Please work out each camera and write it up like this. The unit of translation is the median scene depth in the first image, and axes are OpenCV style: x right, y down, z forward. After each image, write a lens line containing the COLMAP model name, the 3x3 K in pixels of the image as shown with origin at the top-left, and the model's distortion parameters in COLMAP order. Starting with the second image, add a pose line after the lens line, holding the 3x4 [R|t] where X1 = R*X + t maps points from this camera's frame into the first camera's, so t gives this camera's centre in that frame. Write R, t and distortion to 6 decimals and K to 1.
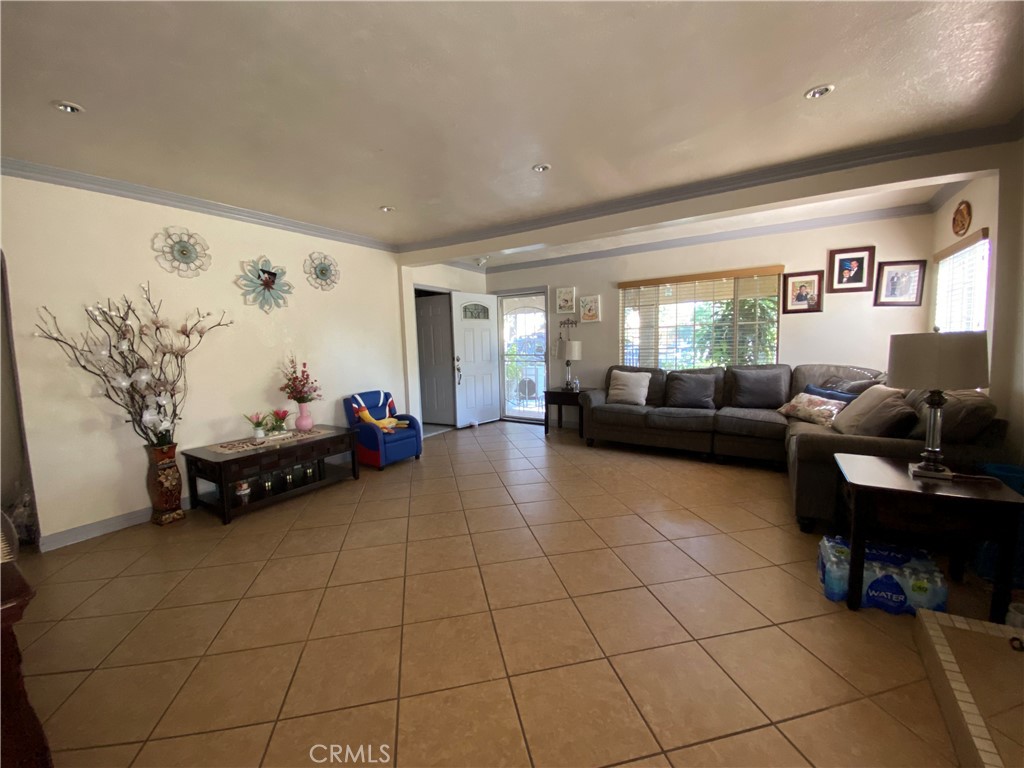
lens RADIAL K [[414.7, 0, 511.9], [0, 414.7, 379.8], [0, 0, 1]] dist [0.053936, -0.035337]
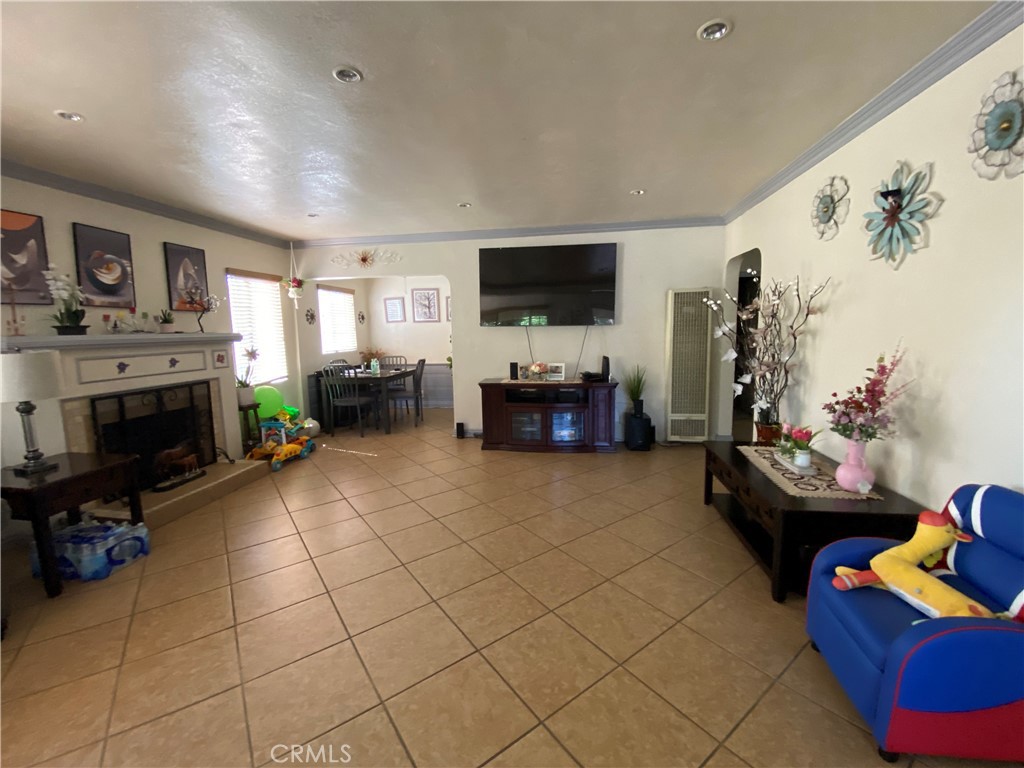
lens RADIAL K [[412.3, 0, 509.8], [0, 412.3, 380.8], [0, 0, 1]] dist [0.025087, -0.025184]
pose [[-0.913903, 0.092301, -0.395299, 0.095447], [0.005398, 0.976483, 0.215526, -0.123706], [0.405896, 0.194836, -0.892909, 1.183691]]
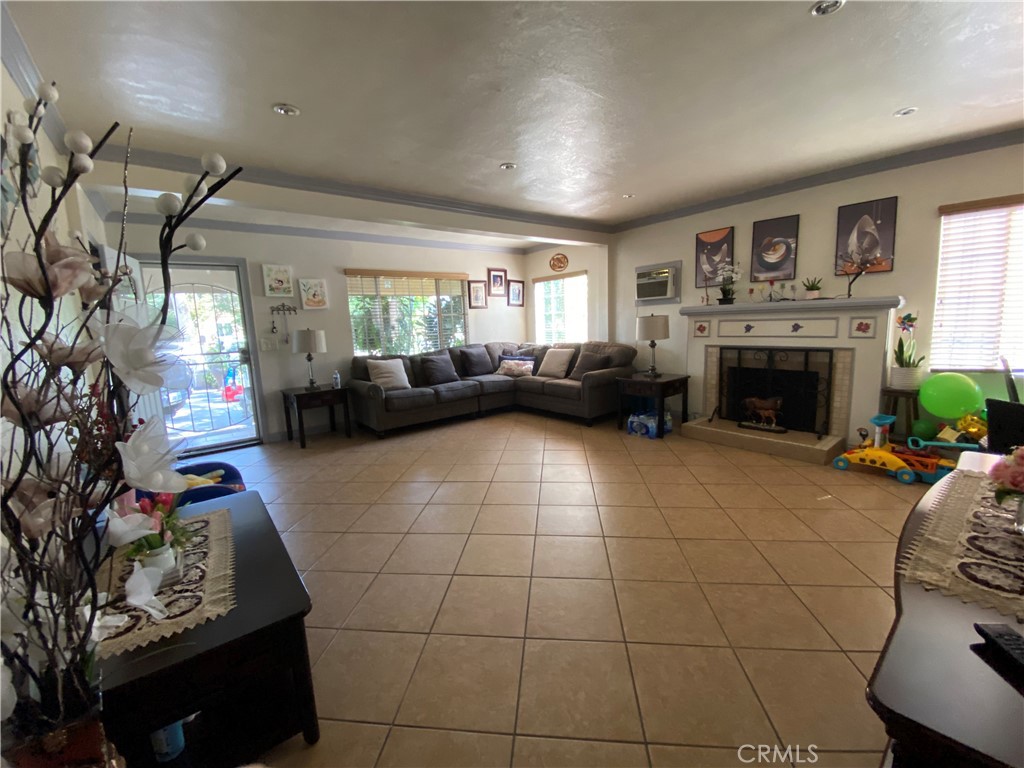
lens RADIAL K [[412.3, 0, 509.8], [0, 412.3, 380.8], [0, 0, 1]] dist [0.025087, -0.025184]
pose [[0.331873, -0.125975, 0.934875, -0.687739], [0.120031, 0.988627, 0.090608, -0.027173], [-0.935656, 0.082144, 0.343220, 0.449869]]
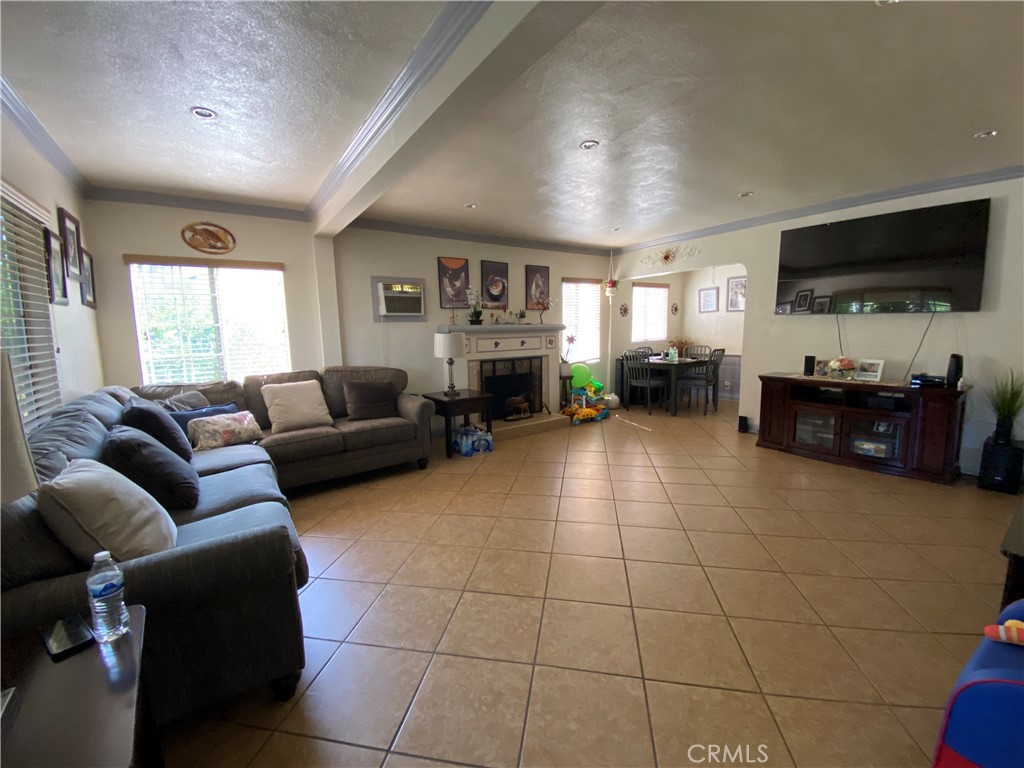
lens RADIAL K [[414.7, 0, 511.9], [0, 414.7, 379.8], [0, 0, 1]] dist [0.053936, -0.035337]
pose [[-0.921651, -0.004343, 0.387996, -0.092051], [0.078672, 0.977077, 0.197815, -0.131360], [-0.379961, 0.212840, -0.900183, 1.368890]]
